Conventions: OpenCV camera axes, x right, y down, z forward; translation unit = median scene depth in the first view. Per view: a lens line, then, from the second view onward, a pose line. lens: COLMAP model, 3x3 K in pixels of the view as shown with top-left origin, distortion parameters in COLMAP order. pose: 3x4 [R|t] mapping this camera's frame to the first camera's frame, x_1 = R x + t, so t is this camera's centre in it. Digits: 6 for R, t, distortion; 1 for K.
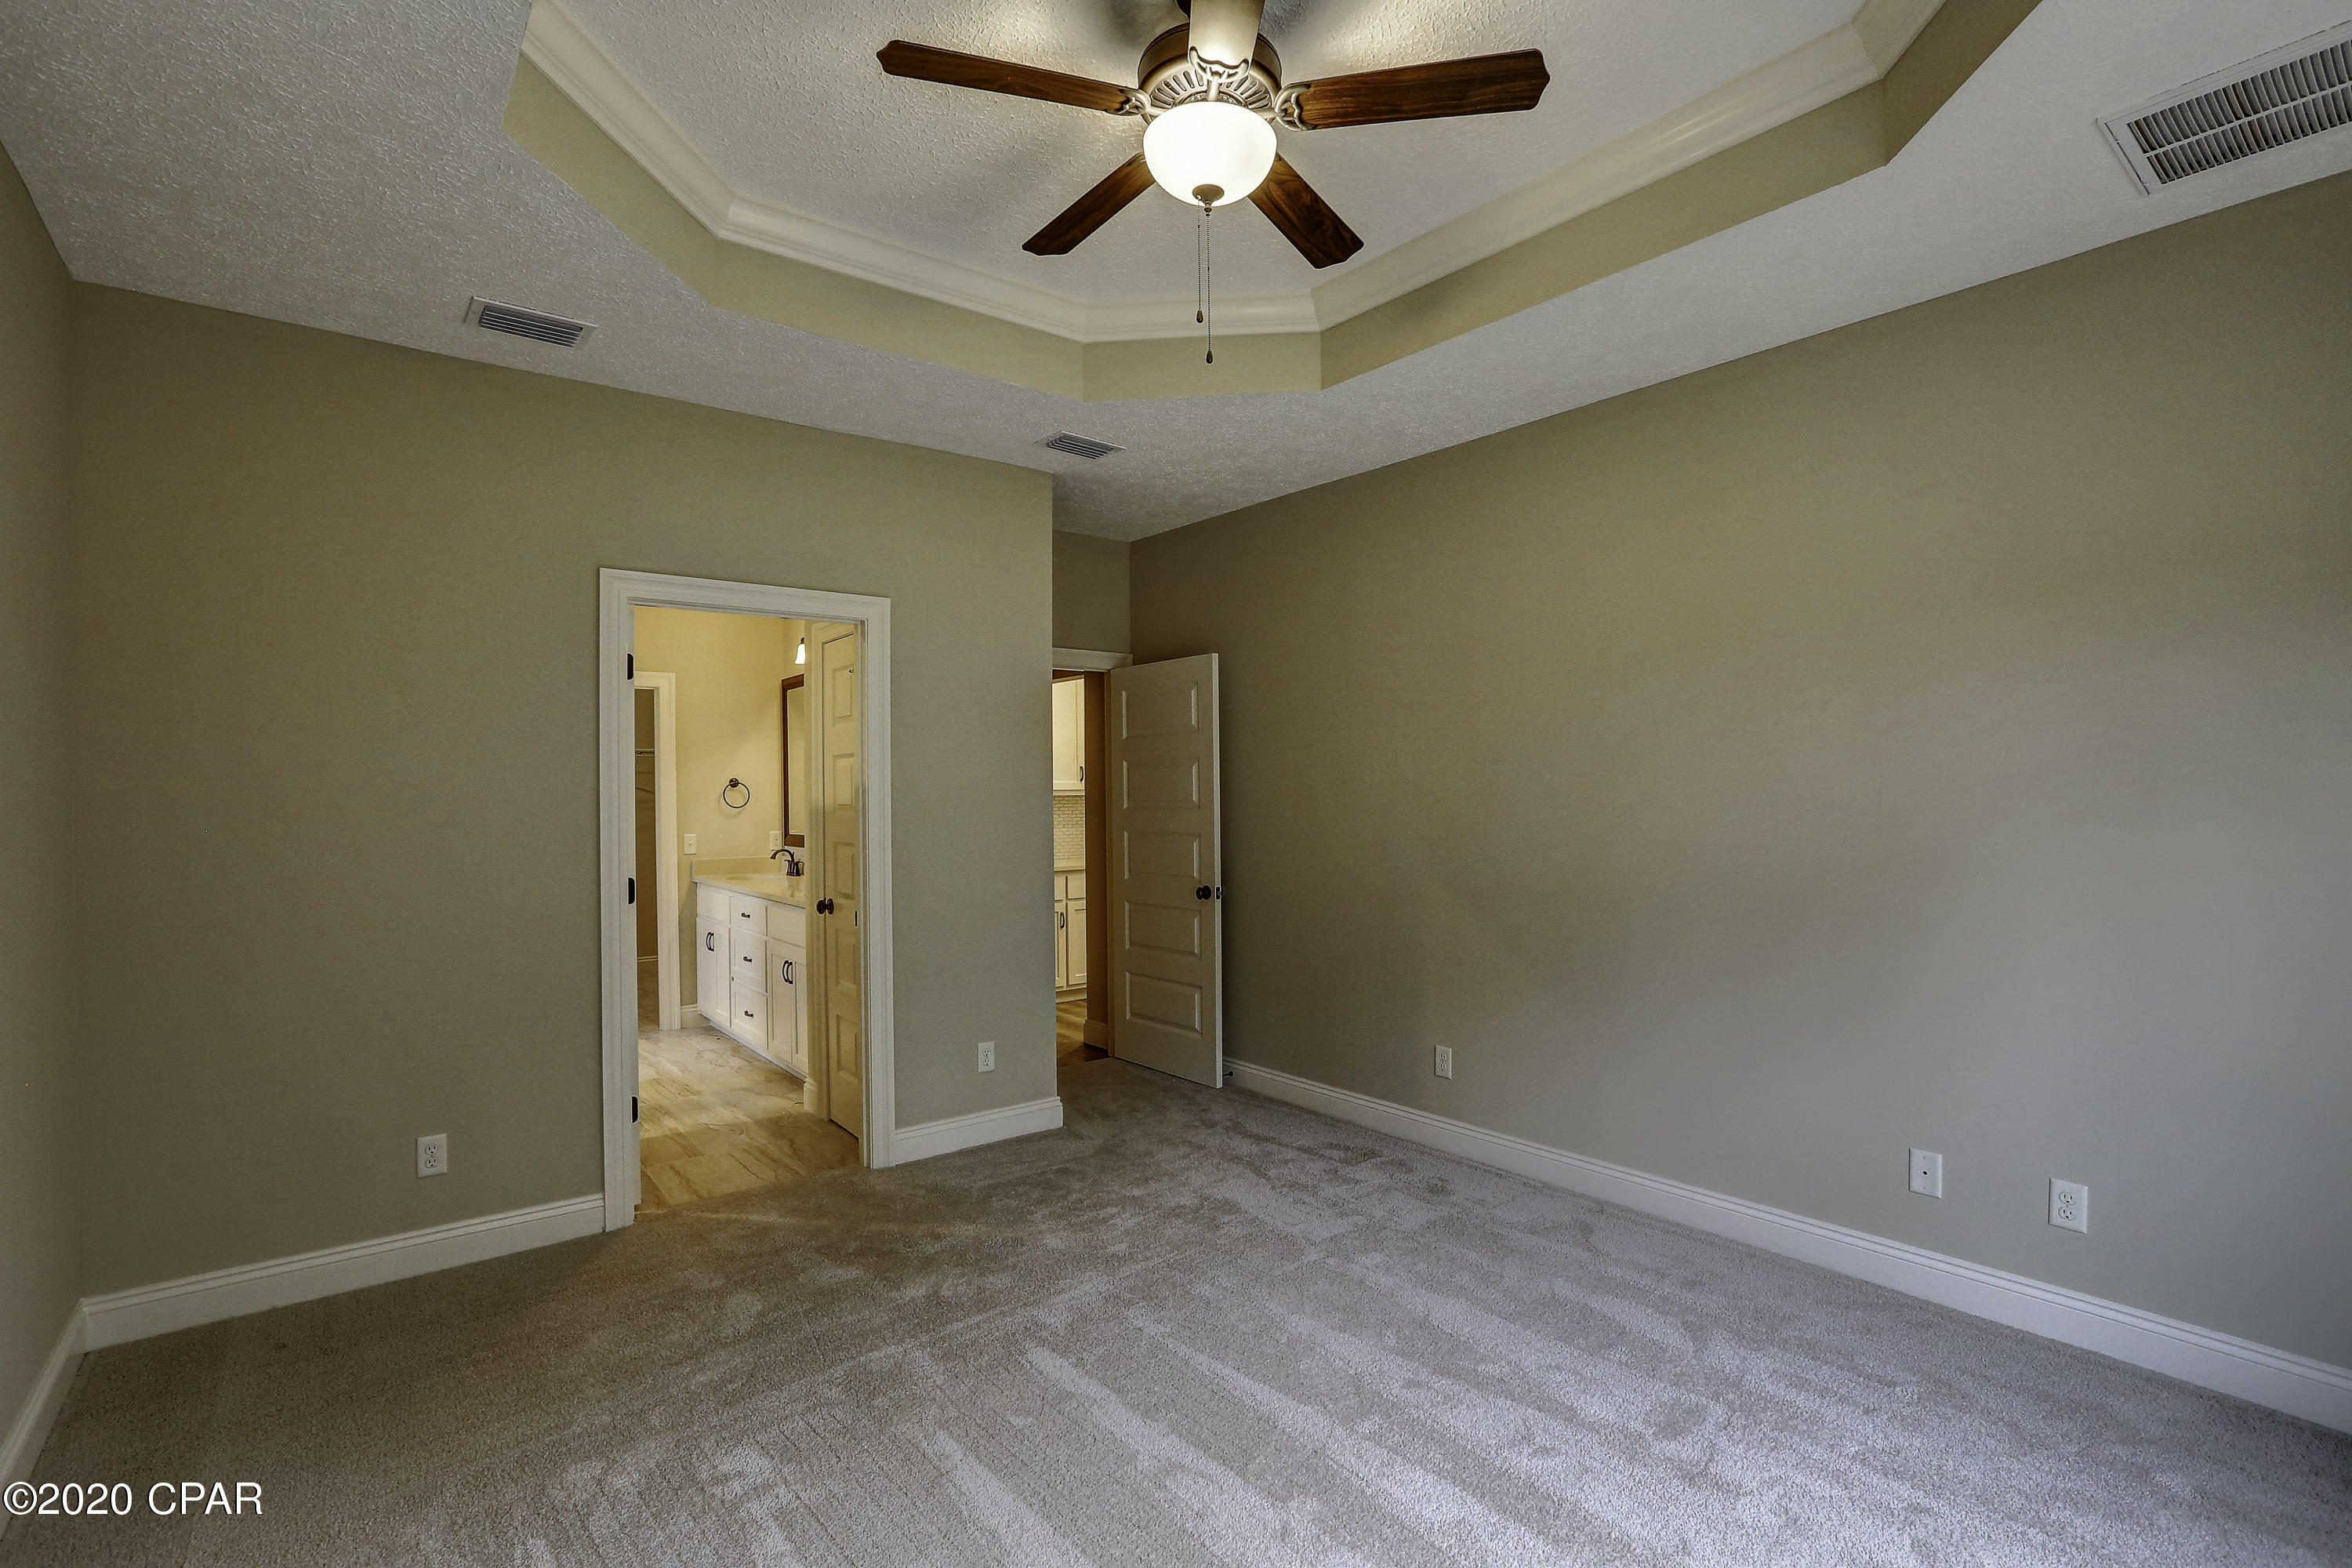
lens RADIAL K [[1076.7, 0, 1190.1], [0, 1076.7, 774.4], [0, 0, 1]] dist [-0.052102, 0.018346]
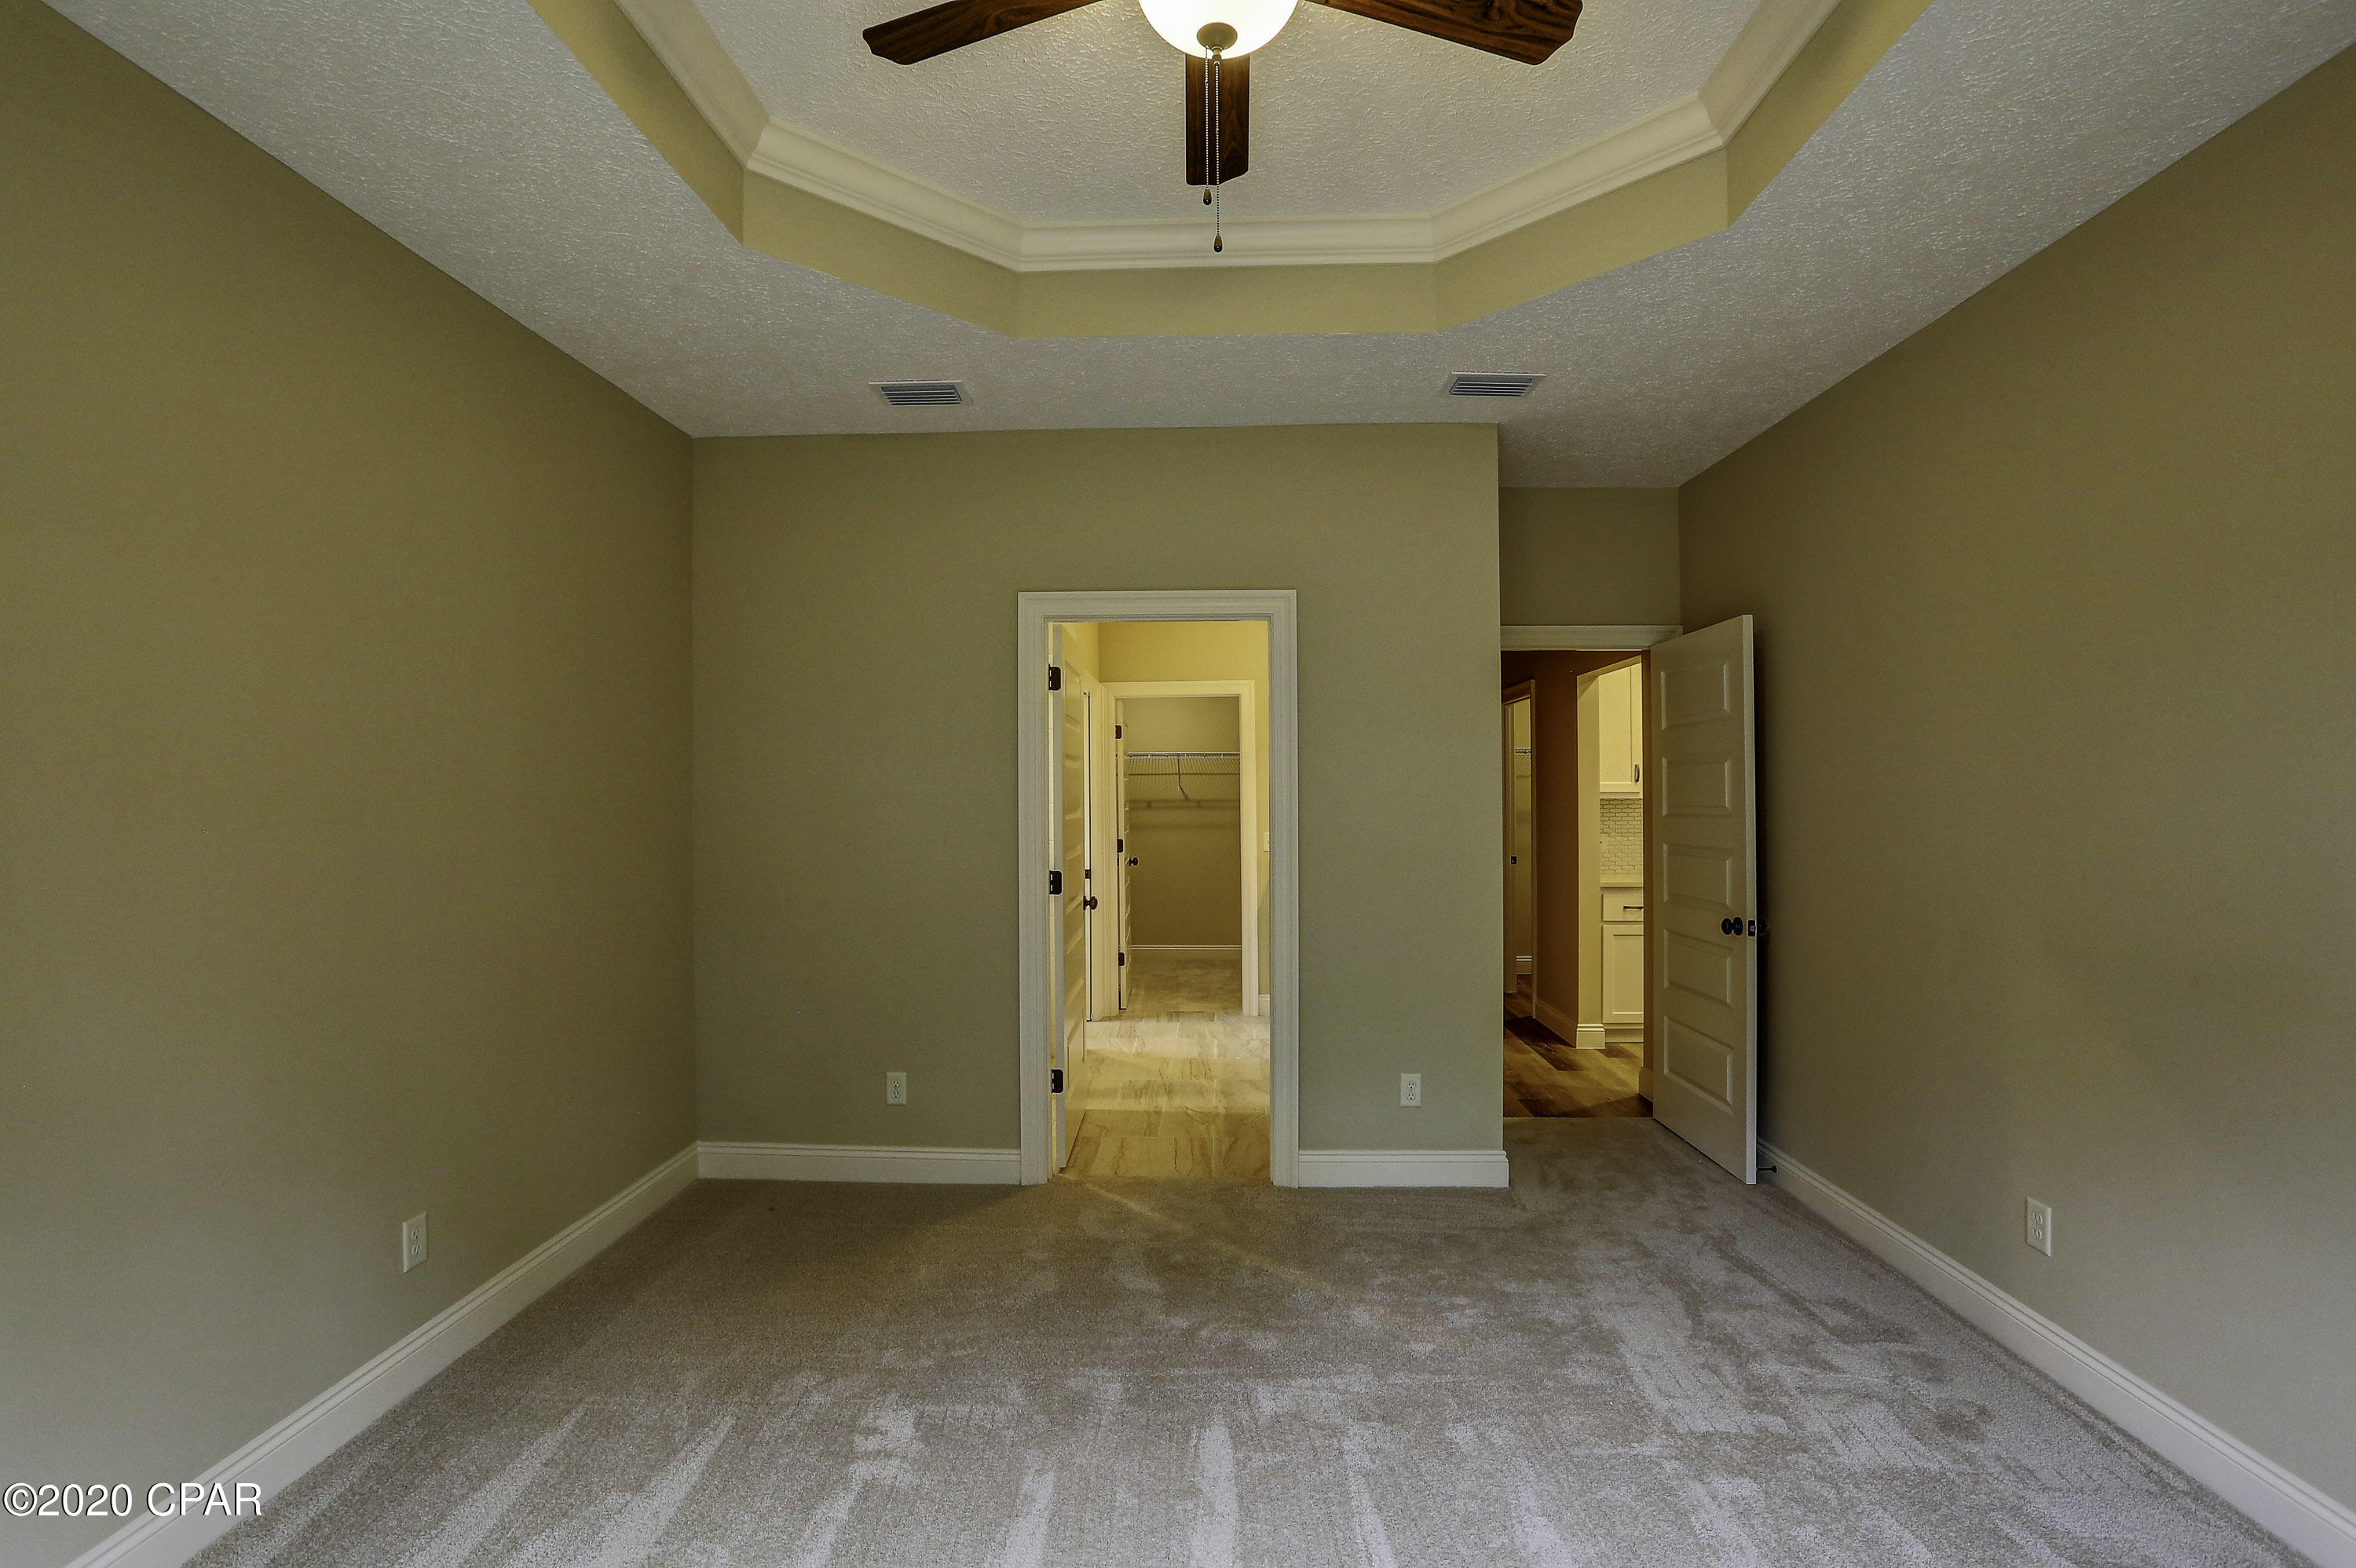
lens RADIAL K [[1078.5, 0, 1082.2], [0, 1078.5, 772.9], [0, 0, 1]] dist [-0.052102, 0.018346]
pose [[0.750634, -0.007490, -0.660676, 0.239163], [0.006039, 0.999972, -0.004476, 0.001454], [0.660691, -0.000630, 0.750658, 0.180873]]
